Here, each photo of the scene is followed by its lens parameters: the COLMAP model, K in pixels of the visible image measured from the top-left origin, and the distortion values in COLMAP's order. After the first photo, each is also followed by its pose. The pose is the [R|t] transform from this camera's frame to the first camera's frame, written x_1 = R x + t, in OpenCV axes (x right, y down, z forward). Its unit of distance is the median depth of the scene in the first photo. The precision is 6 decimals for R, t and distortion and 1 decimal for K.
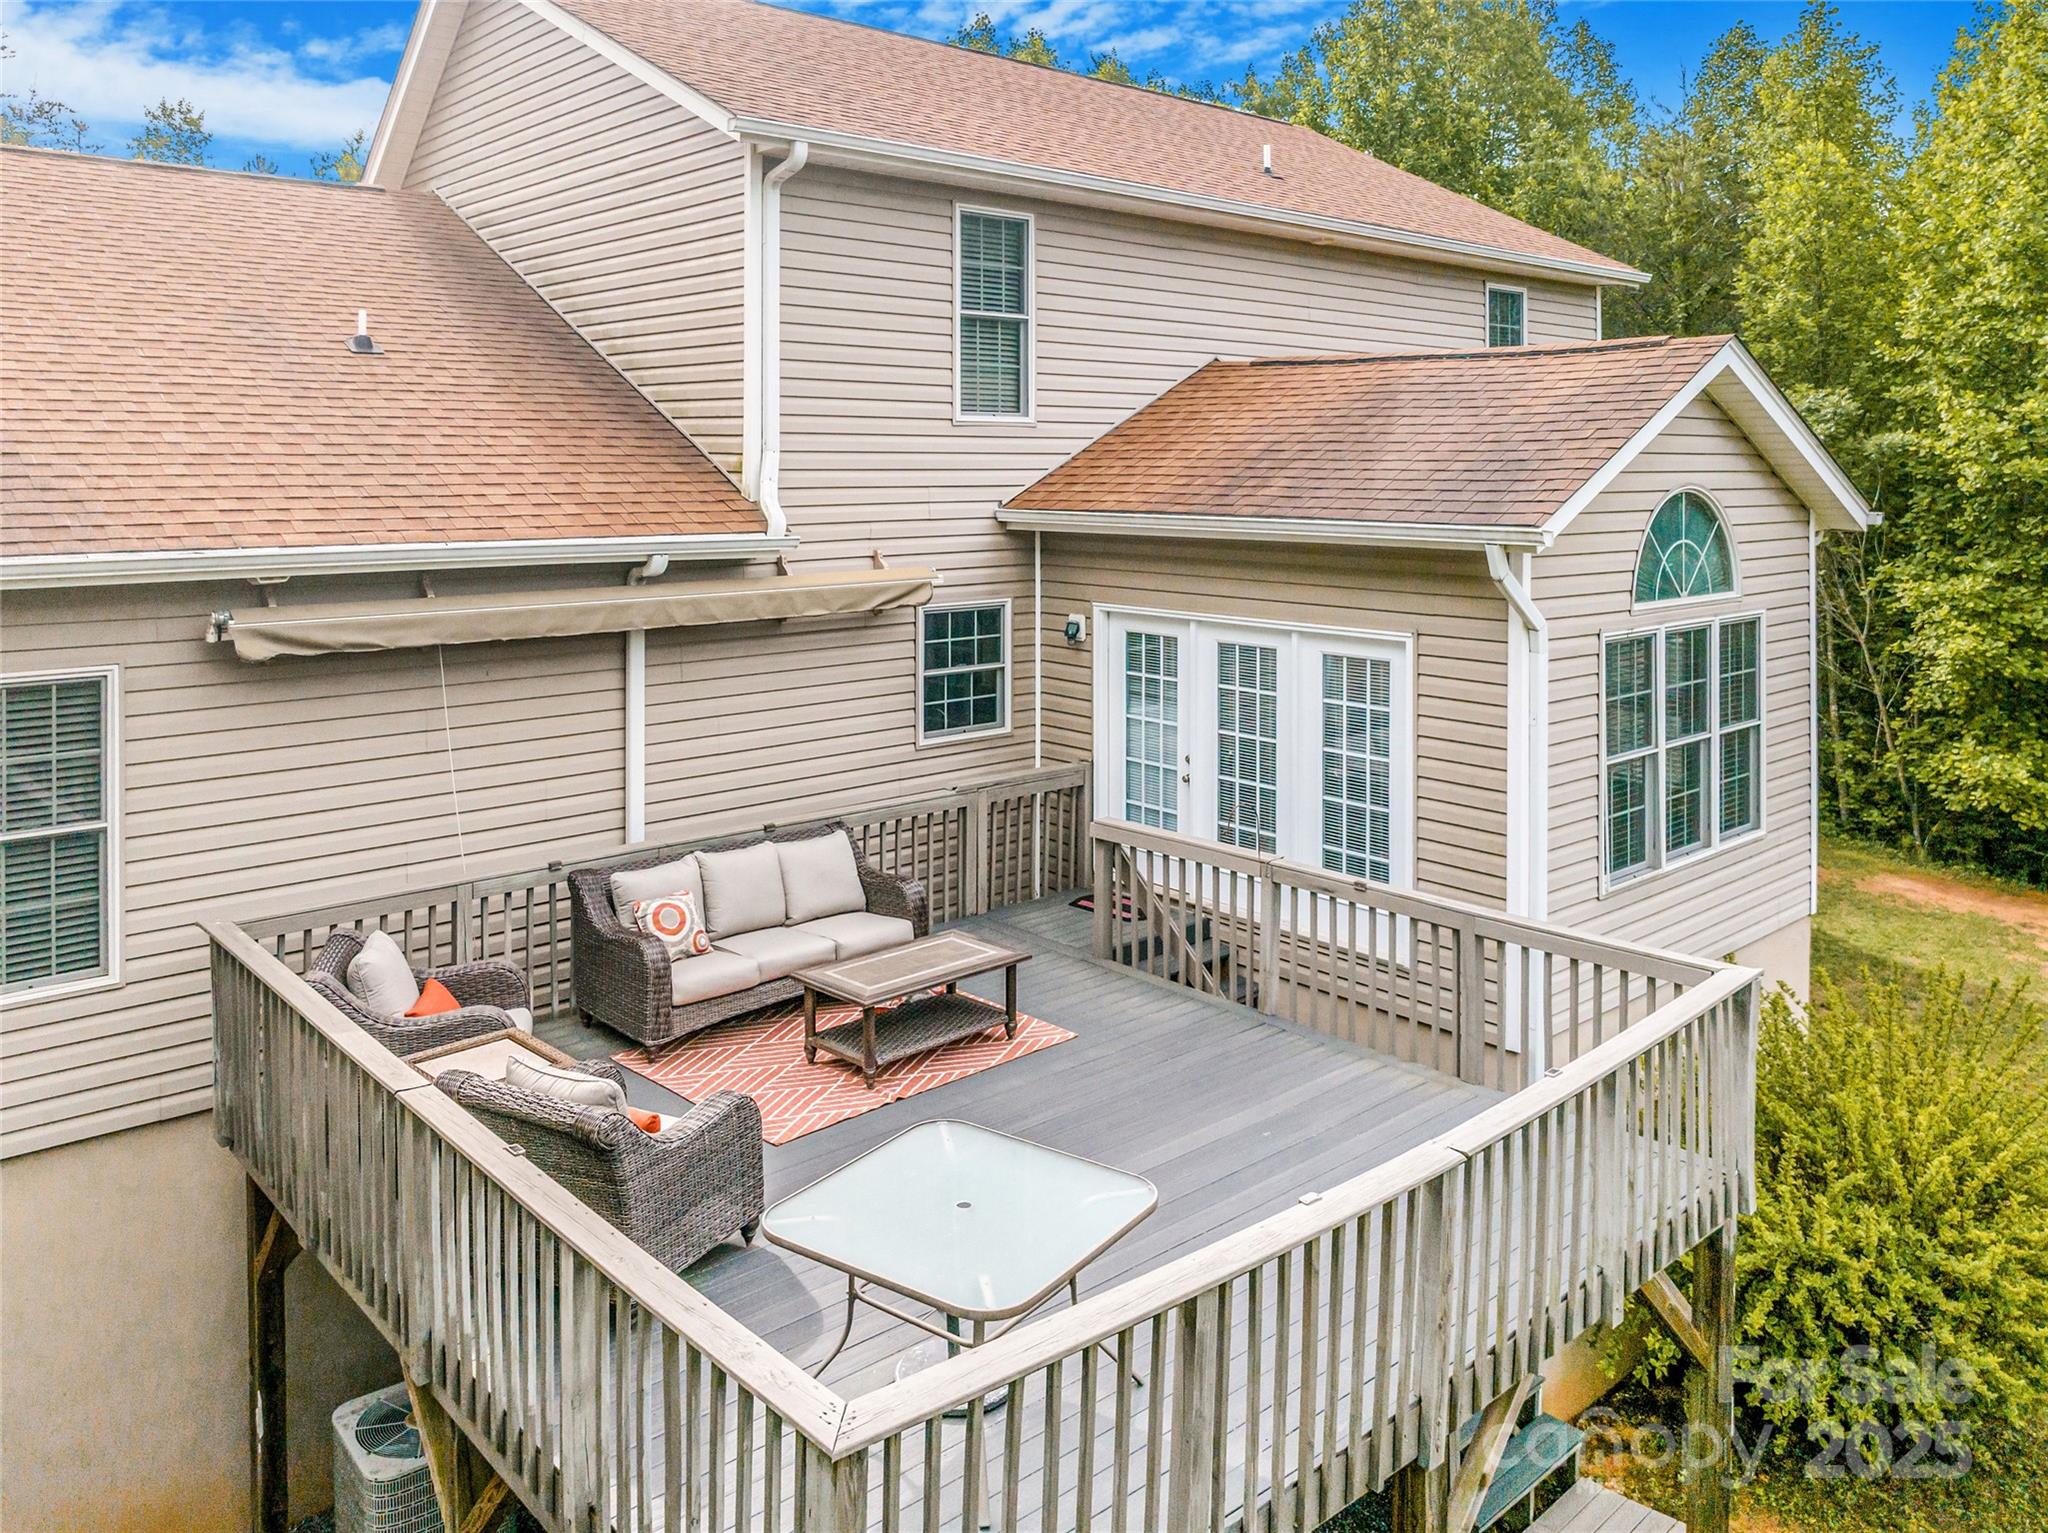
lens RADIAL K [[1539.0, 0, 1013.4], [0, 1539.0, 477.6], [0, 0, 1]] dist [-0.040673, -0.000153]
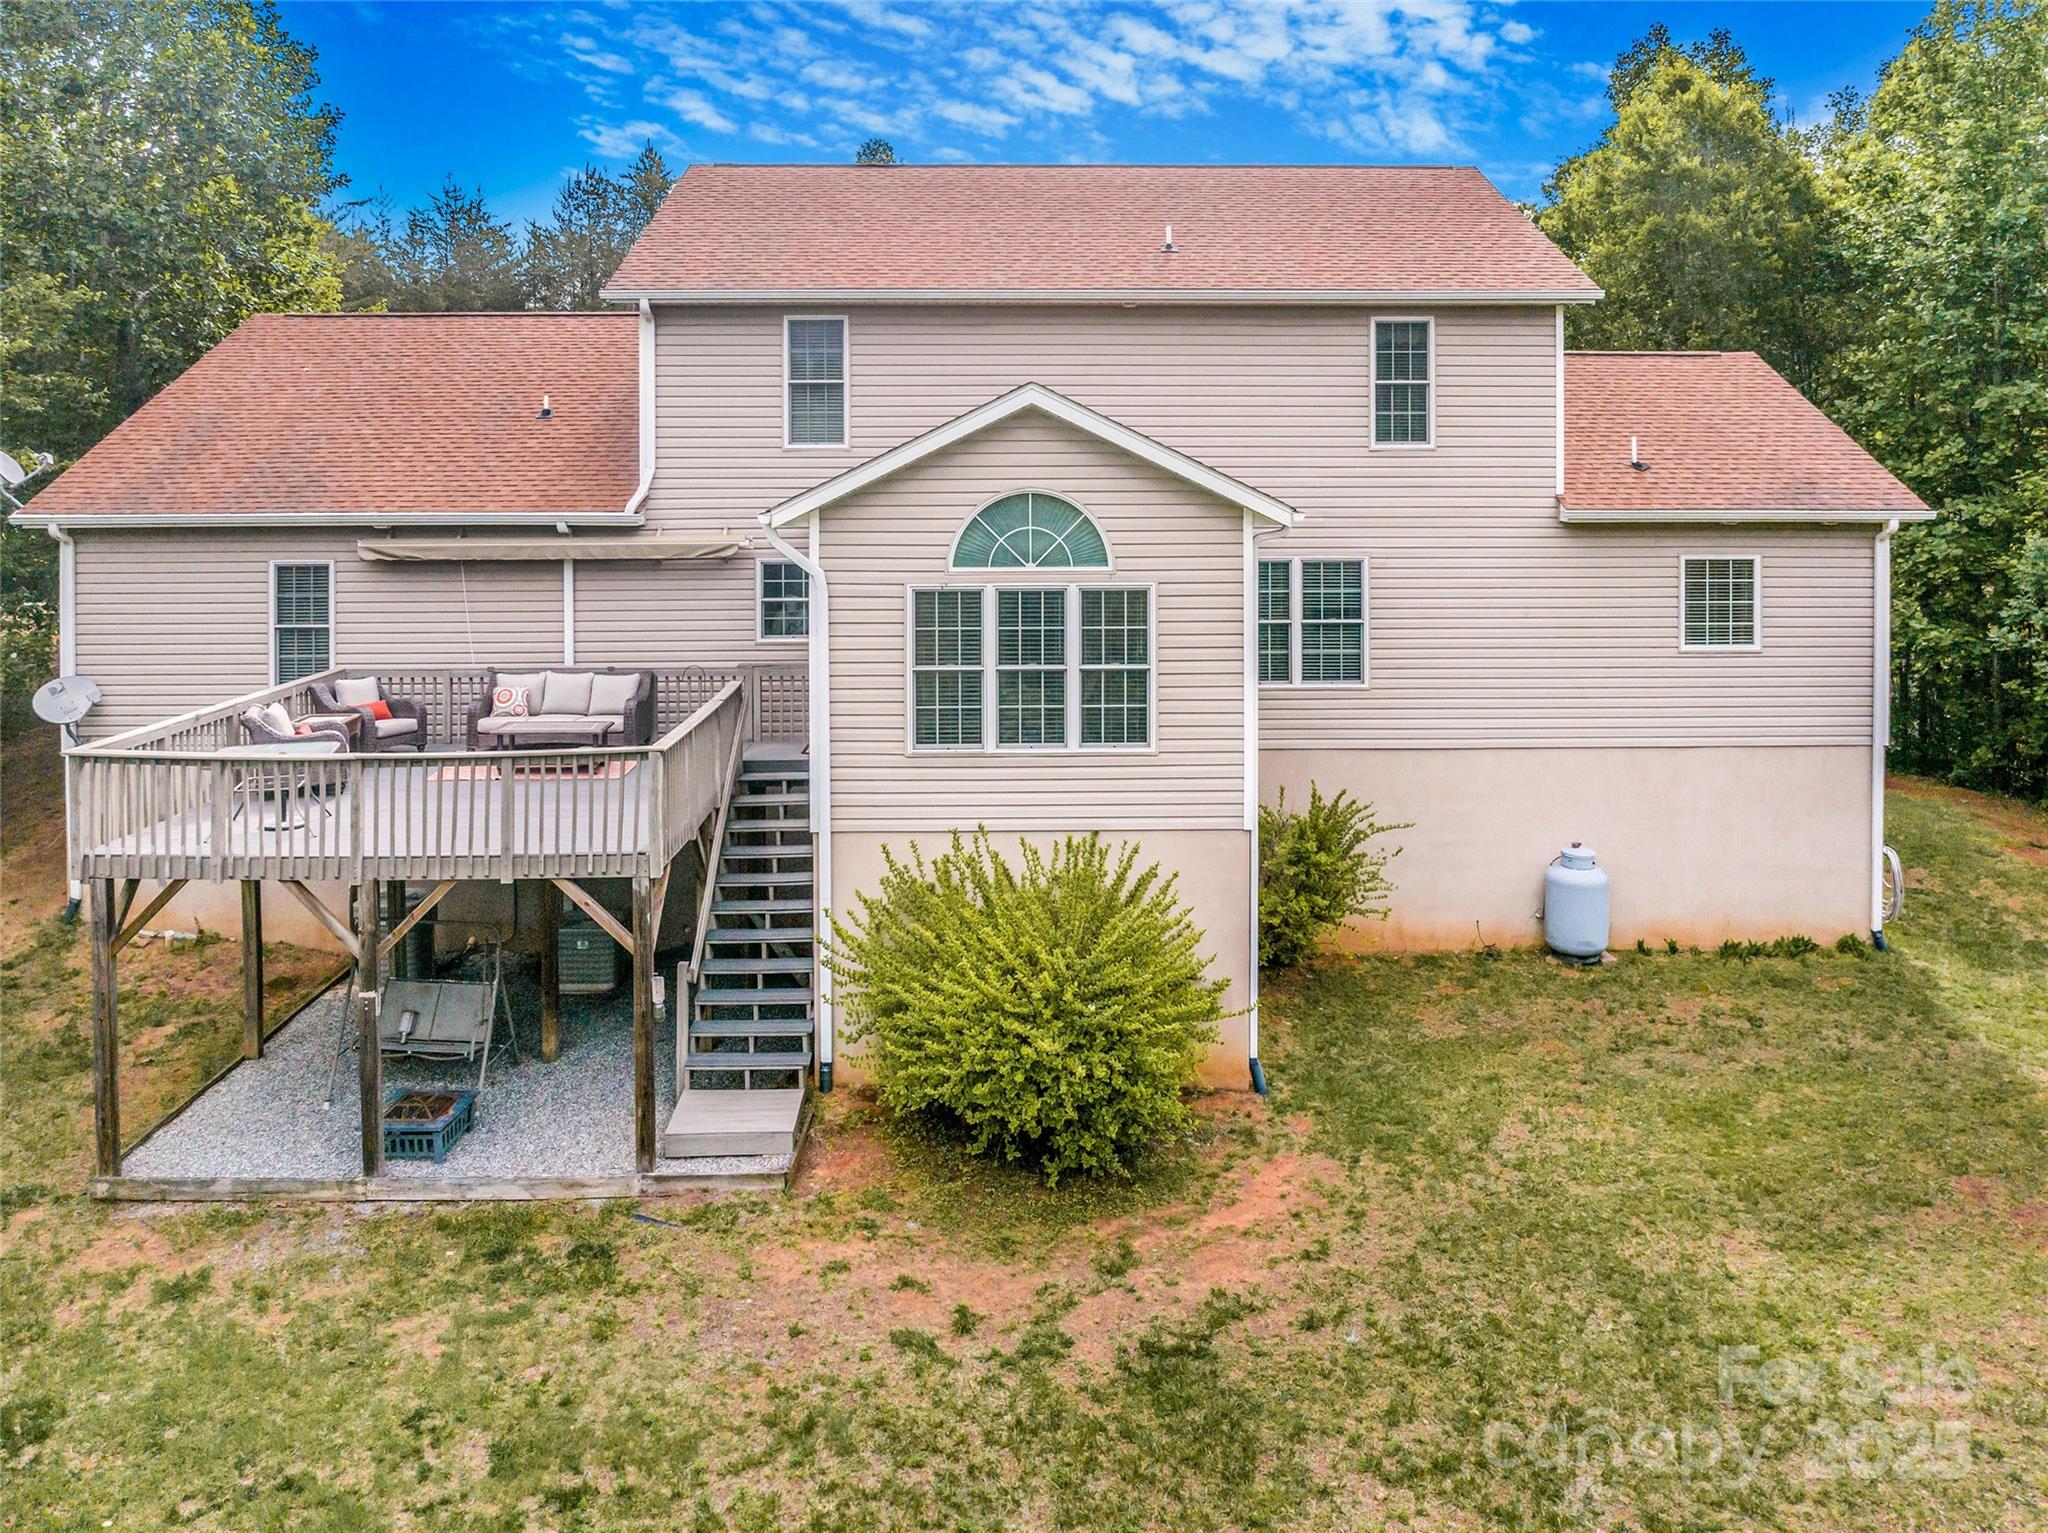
lens RADIAL K [[1539.0, 0, 1013.4], [0, 1539.0, 477.6], [0, 0, 1]] dist [-0.040673, -0.000153]
pose [[0.761261, 0.001674, -0.648443, 1.363933], [-0.000826, 0.999998, 0.001612, -0.009025], [0.648445, -0.000691, 0.761261, -0.107397]]
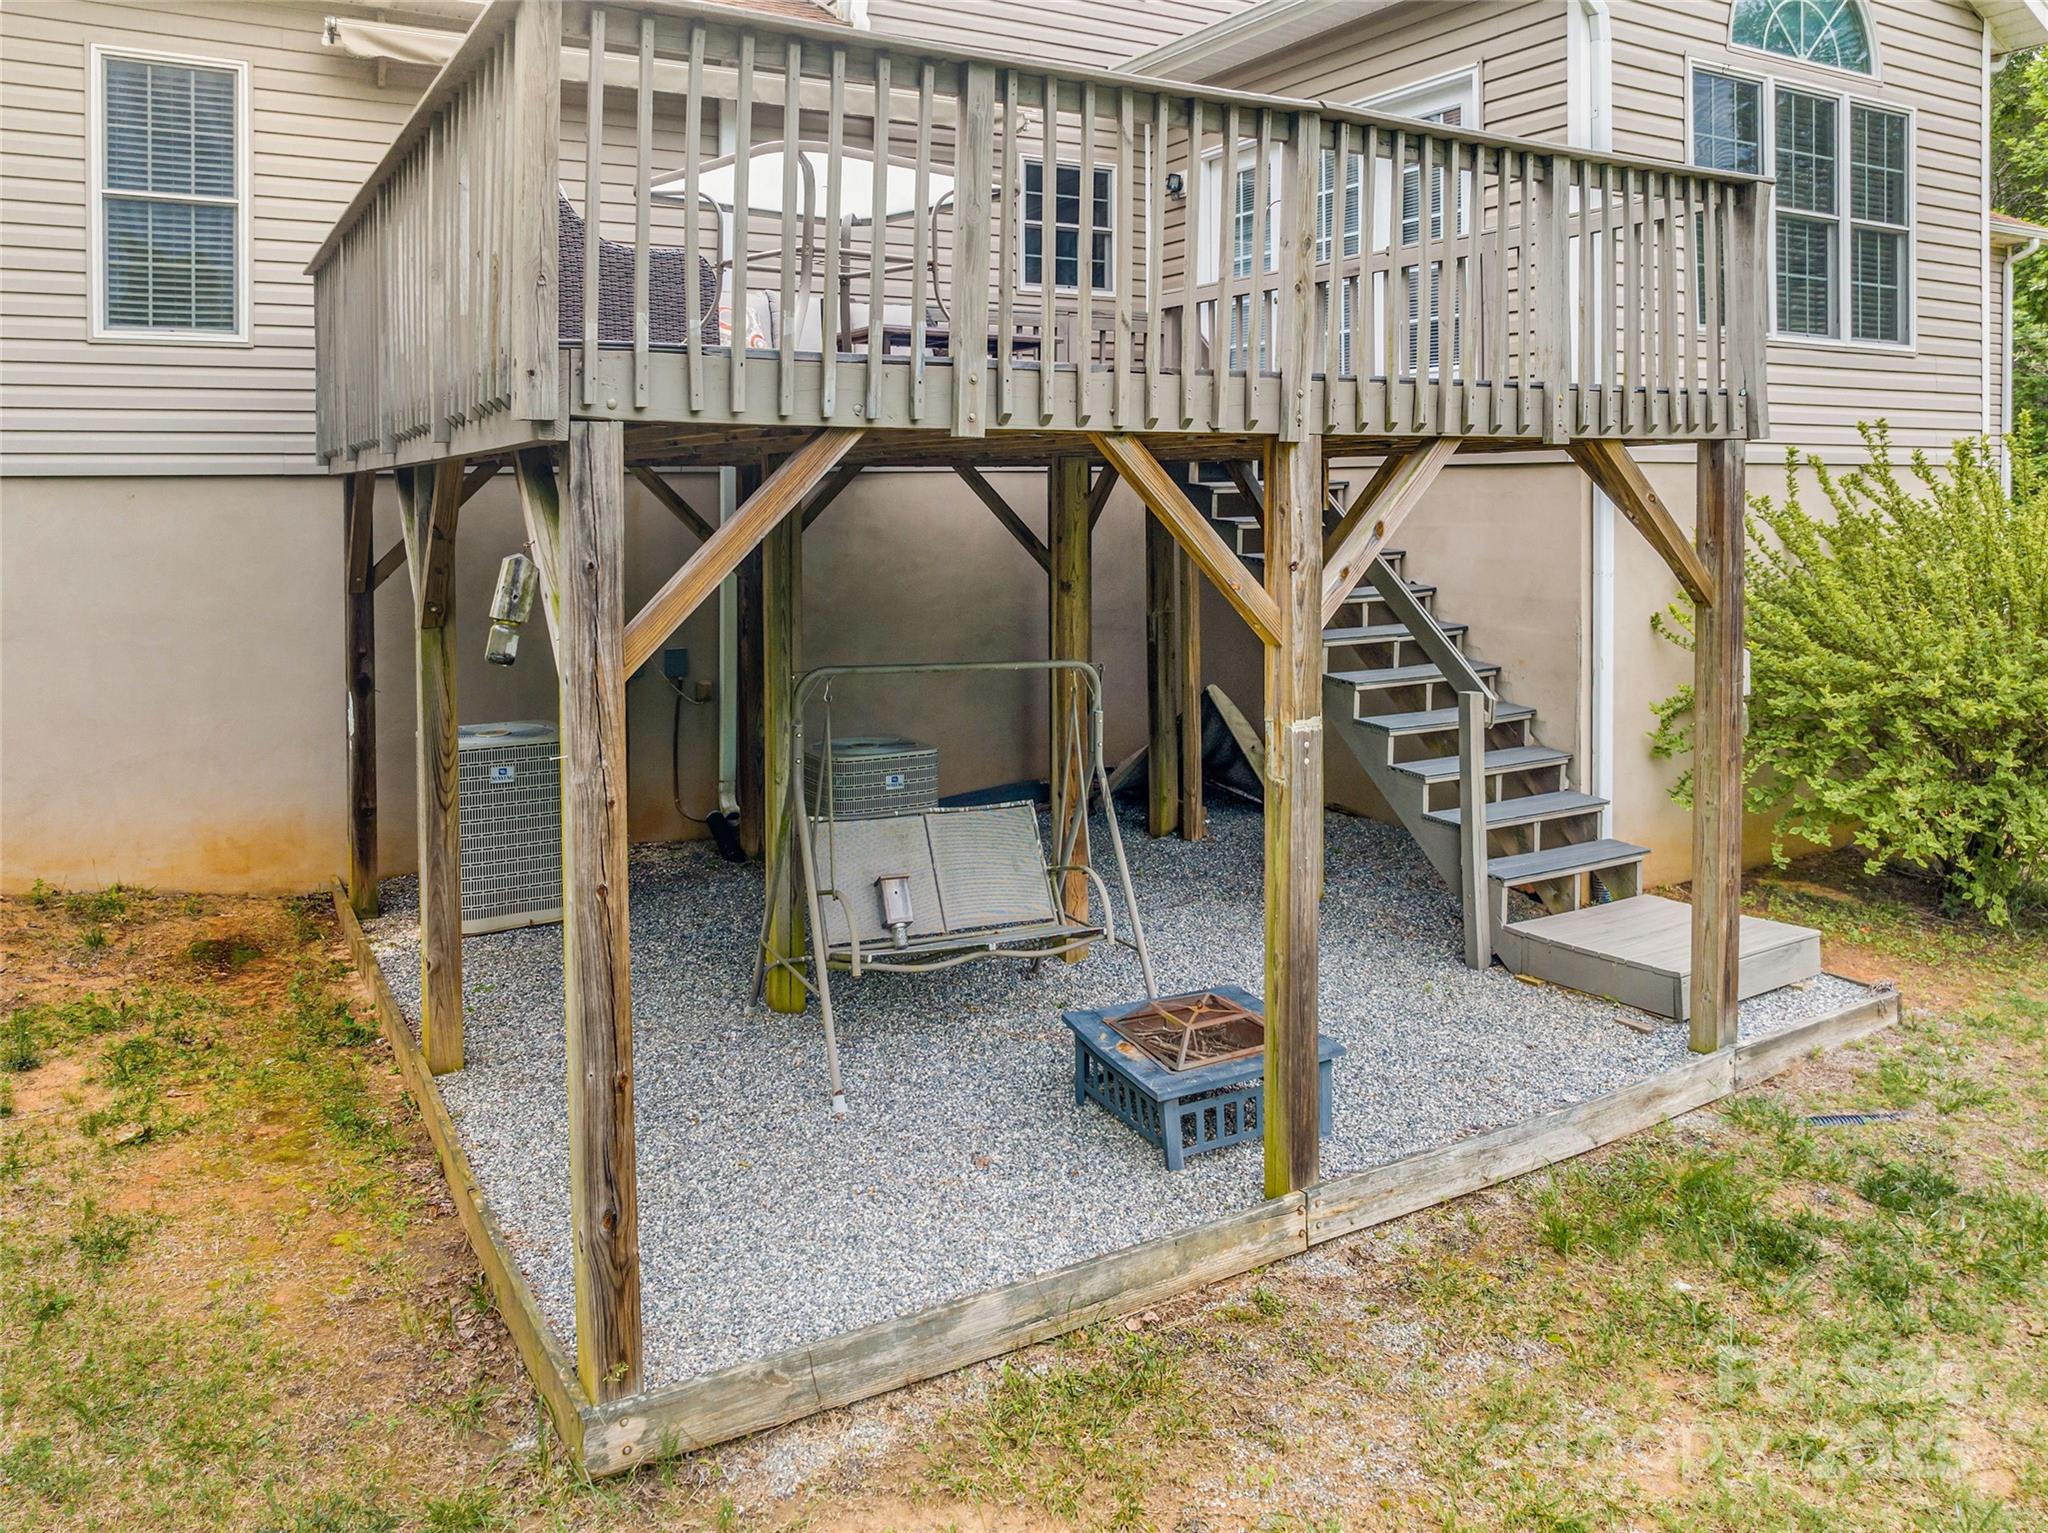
lens RADIAL K [[1519.7, 0, 1021.6], [0, 1519.7, 545.2], [0, 0, 1]] dist [-0.040561, -0.002098]
pose [[0.981154, 0.000139, -0.193230, 0.147718], [0.005049, 0.999640, 0.026357, 0.347896], [0.193164, -0.026836, 0.980799, 0.002541]]
